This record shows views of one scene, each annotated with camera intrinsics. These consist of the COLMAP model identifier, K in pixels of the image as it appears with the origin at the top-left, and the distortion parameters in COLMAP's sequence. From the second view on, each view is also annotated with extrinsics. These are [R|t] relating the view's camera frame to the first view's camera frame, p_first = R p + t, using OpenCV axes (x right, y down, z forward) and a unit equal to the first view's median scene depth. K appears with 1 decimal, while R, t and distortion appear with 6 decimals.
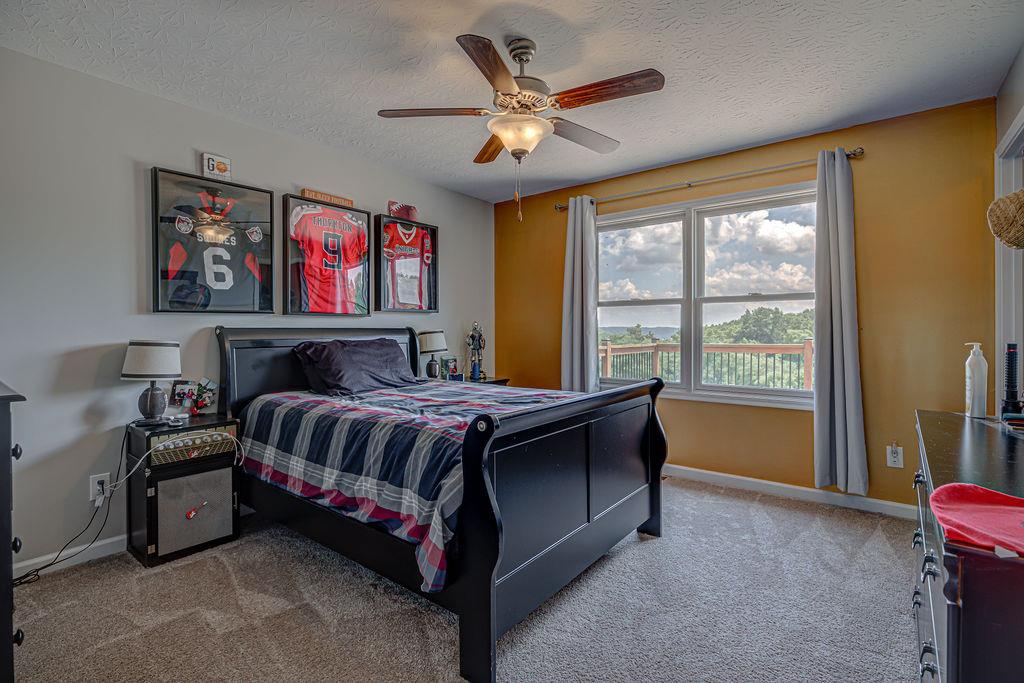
lens RADIAL K [[470.4, 0, 512.1], [0, 470.4, 332.5], [0, 0, 1]] dist [-0.005946, -0.000816]
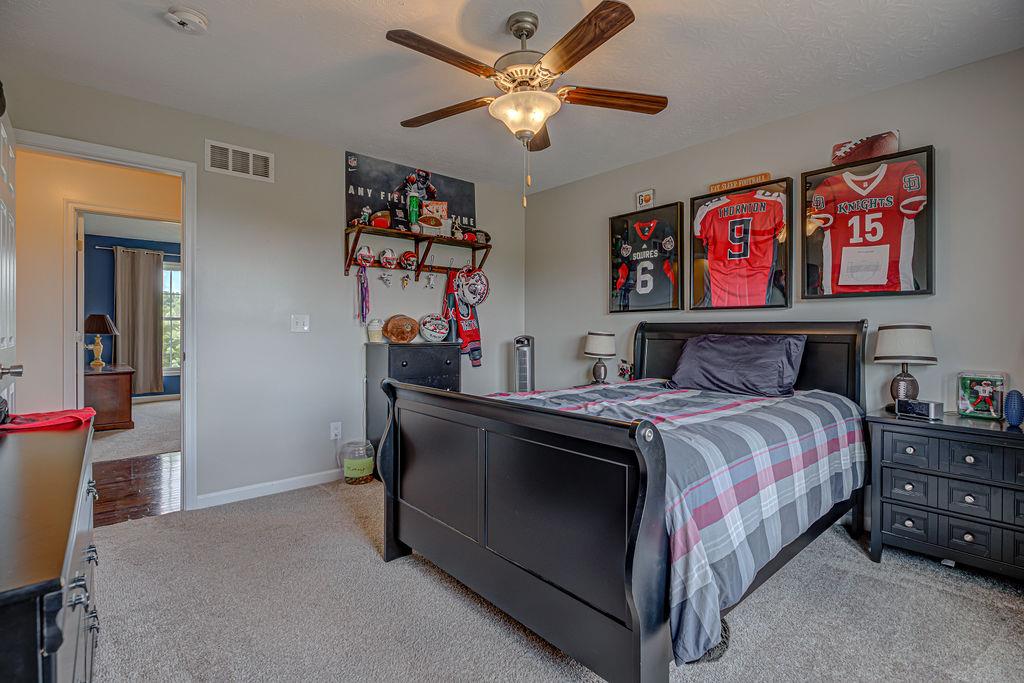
lens RADIAL K [[485.5, 0, 509.4], [0, 485.5, 319.1], [0, 0, 1]] dist [-0.000625, -0.000137]
pose [[-0.183772, -0.006402, -0.982948, 0.731321], [0.000949, 0.999977, -0.006691, -0.011537], [0.982968, -0.002163, -0.183762, 0.841264]]
